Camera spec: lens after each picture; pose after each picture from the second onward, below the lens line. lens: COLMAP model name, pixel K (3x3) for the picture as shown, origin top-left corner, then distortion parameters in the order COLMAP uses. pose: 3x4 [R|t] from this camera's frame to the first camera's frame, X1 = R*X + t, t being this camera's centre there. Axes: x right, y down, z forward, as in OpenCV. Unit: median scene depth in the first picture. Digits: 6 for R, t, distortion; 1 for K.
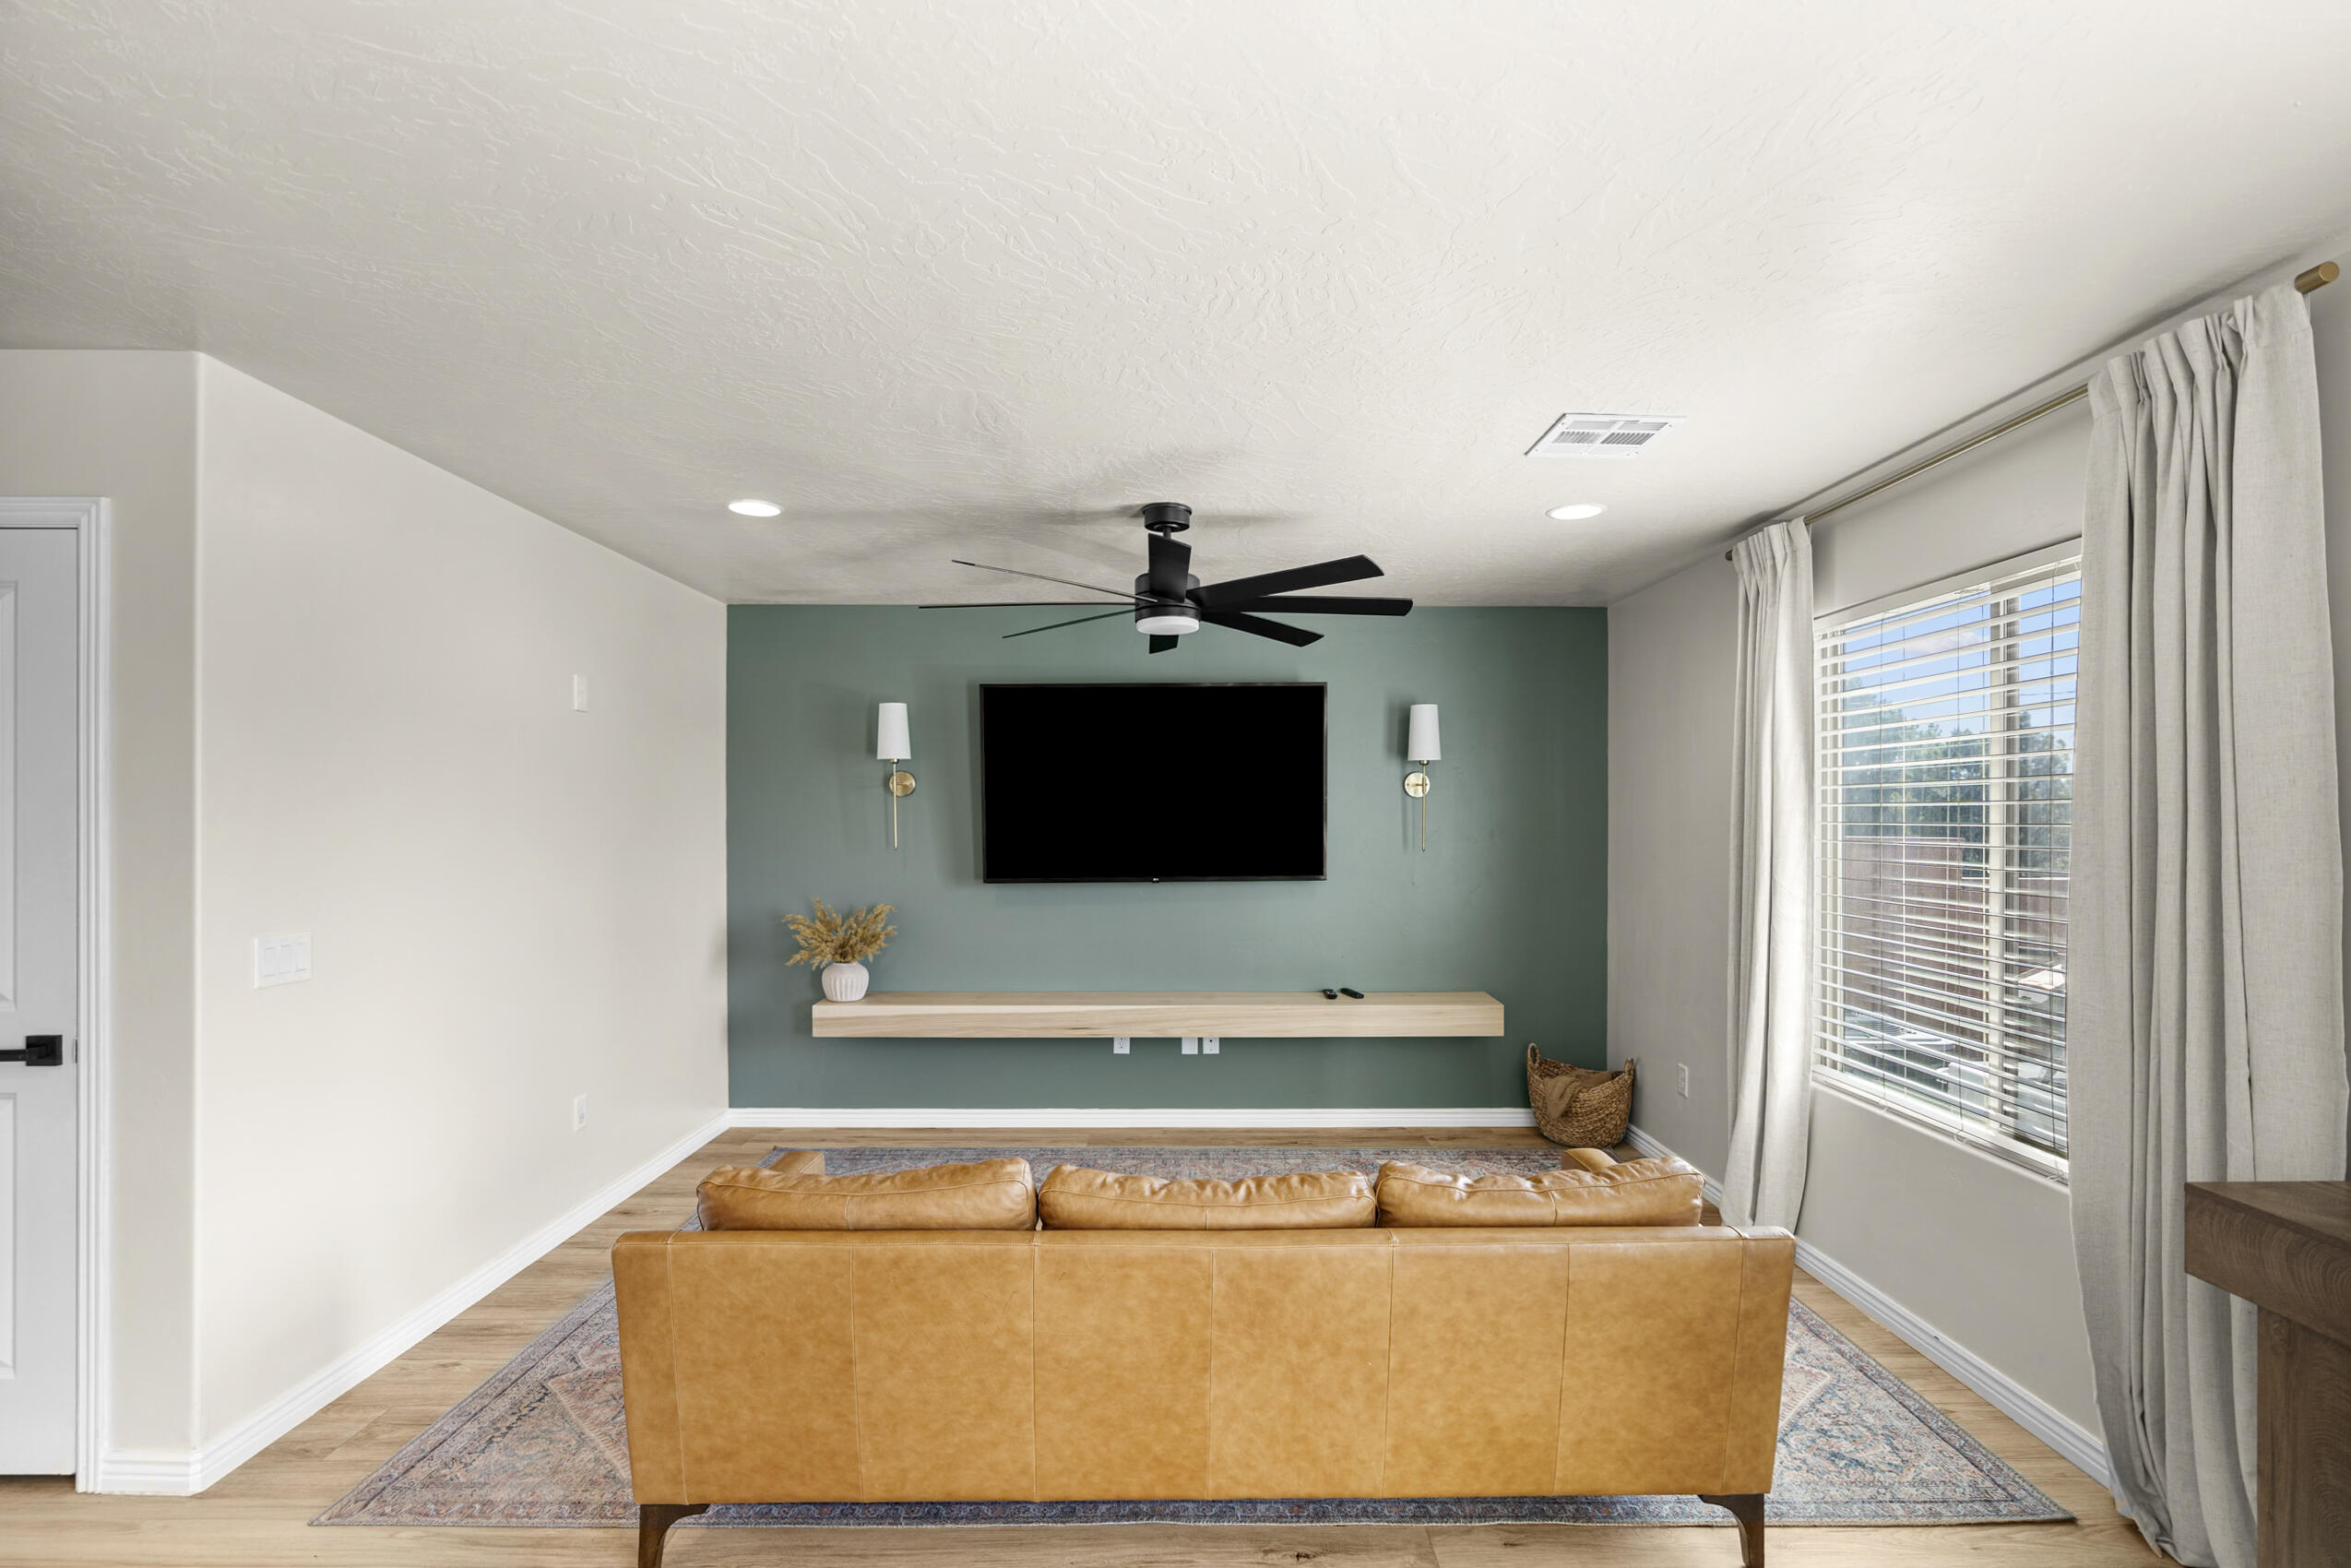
lens RADIAL K [[1071.7, 0, 1190.5], [0, 1071.7, 805.6], [0, 0, 1]] dist [-0.012280, 0.004165]
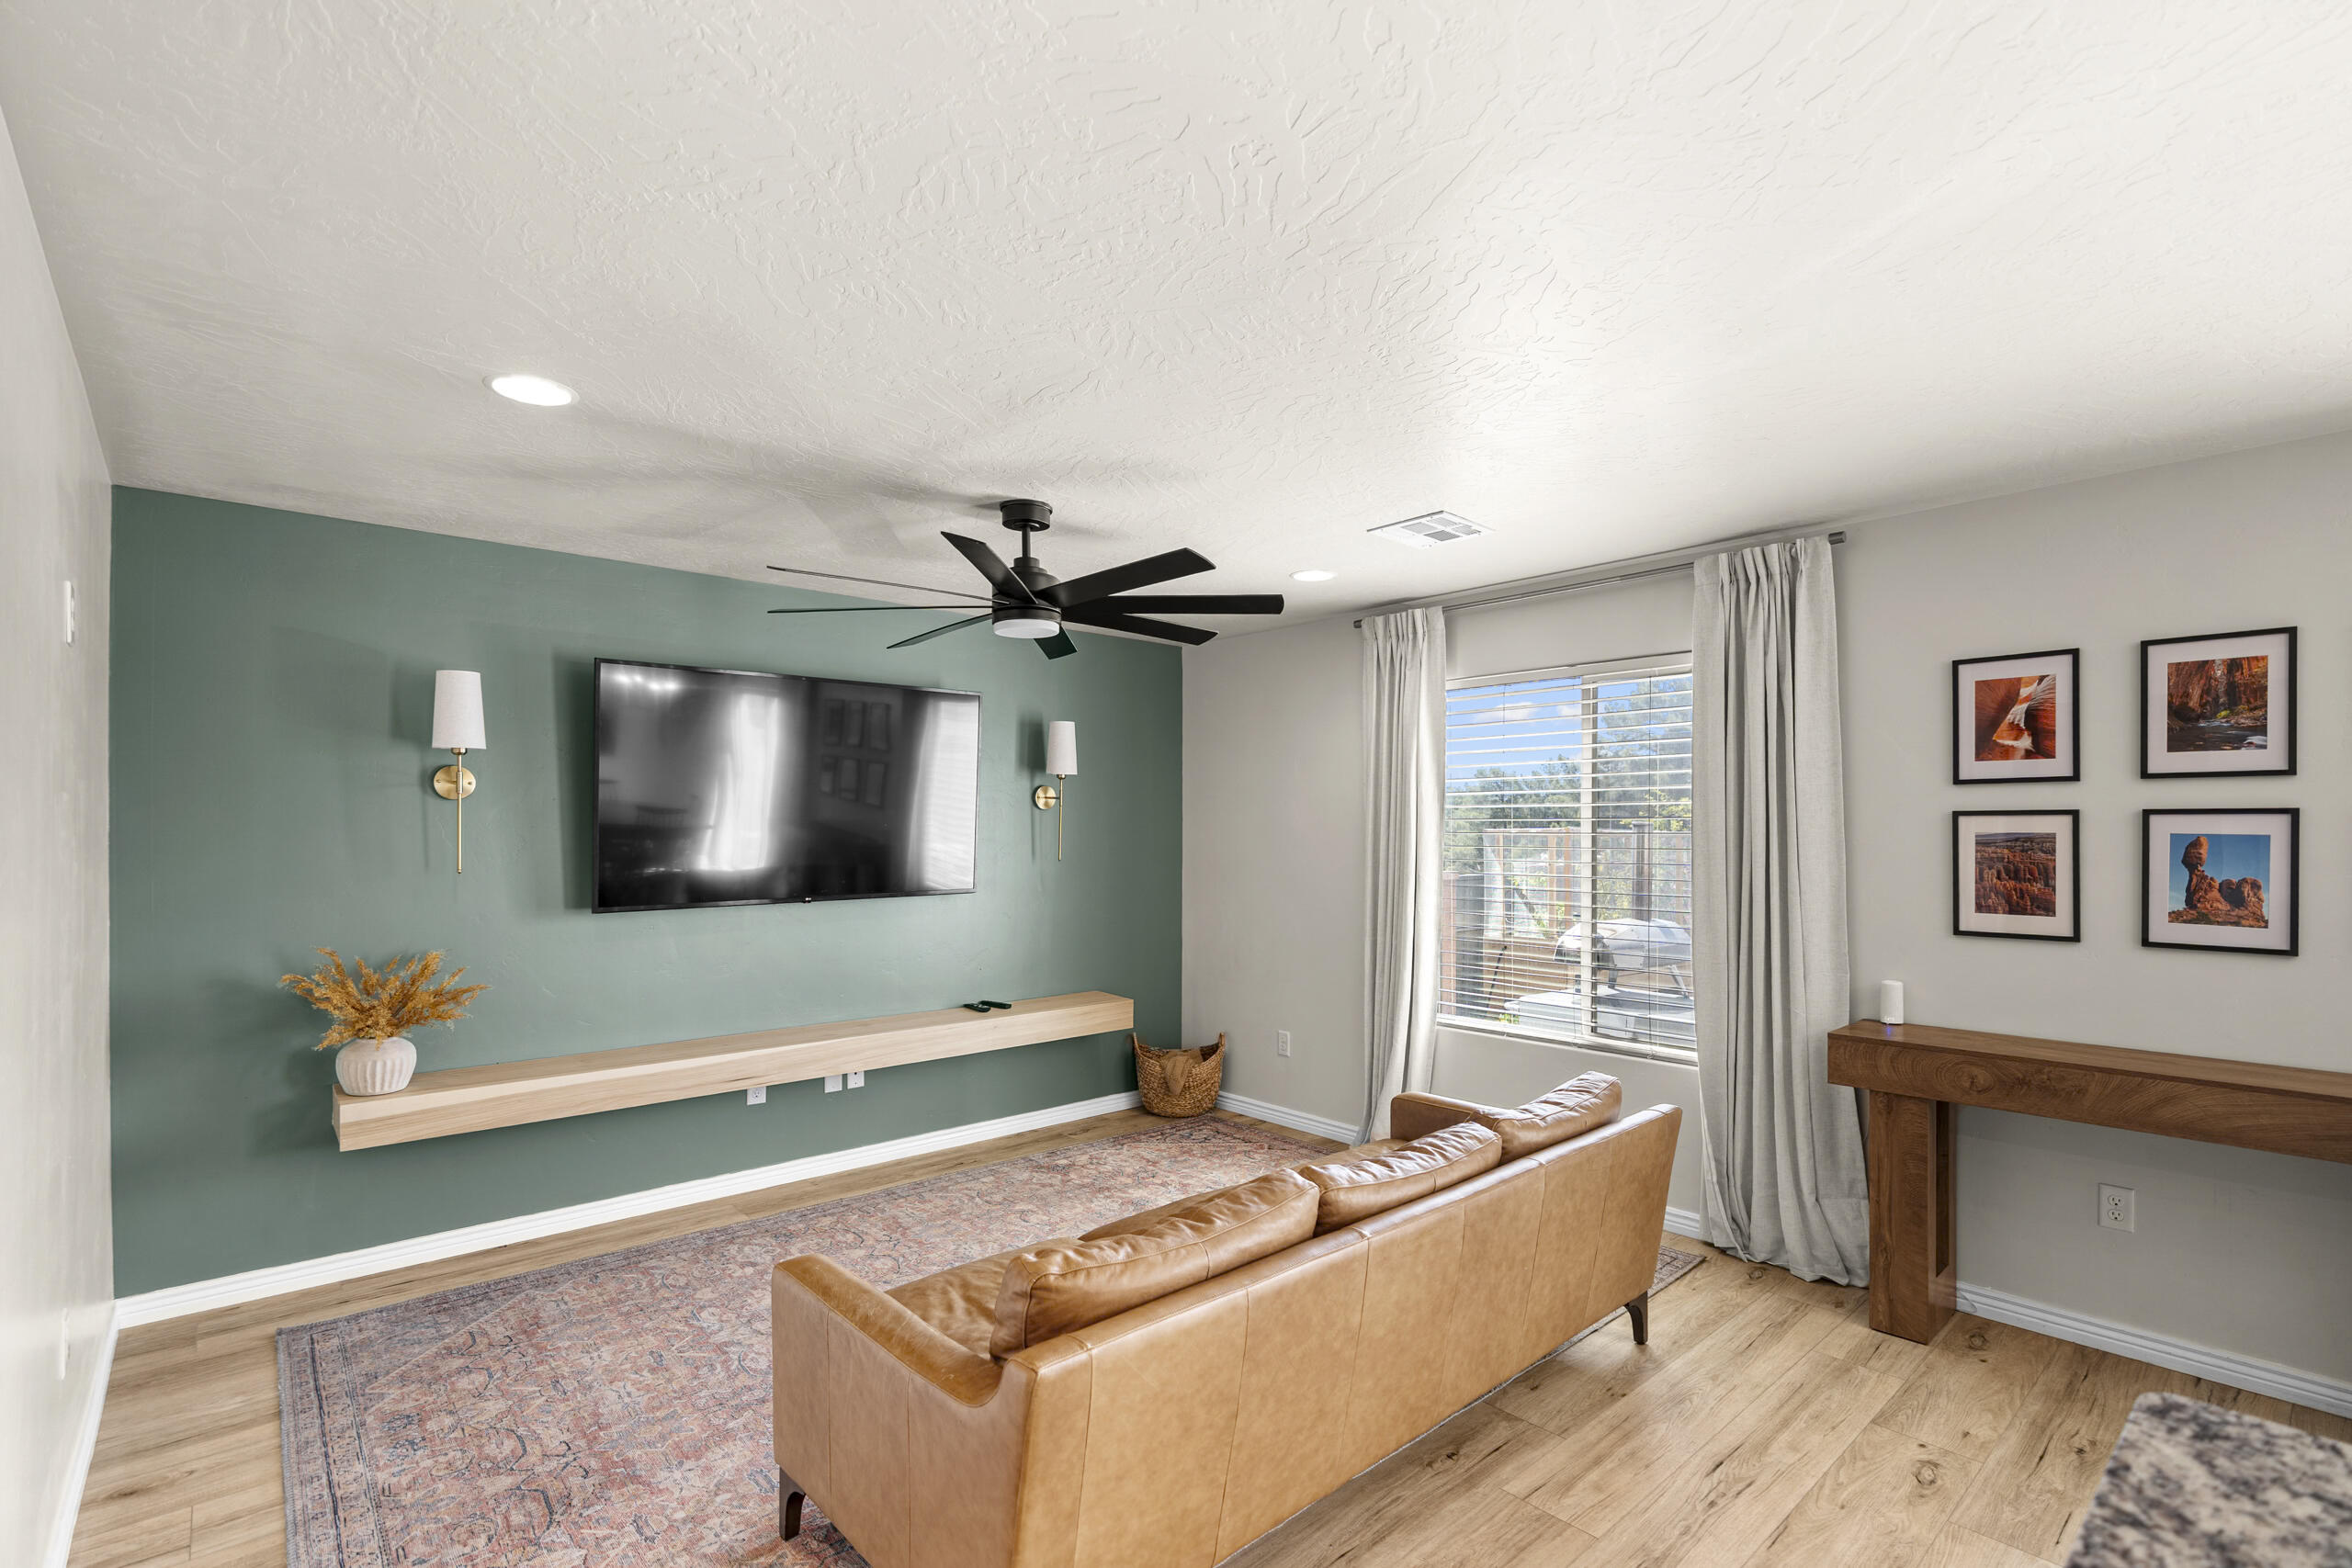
lens RADIAL K [[1072.0, 0, 1192.3], [0, 1072.0, 822.9], [0, 0, 1]] dist [-0.012280, 0.004165]
pose [[0.749197, 0.004461, 0.662332, -0.389367], [-0.007392, 0.999971, 0.001627, 0.002010], [-0.662306, -0.006115, 0.749209, 0.134315]]
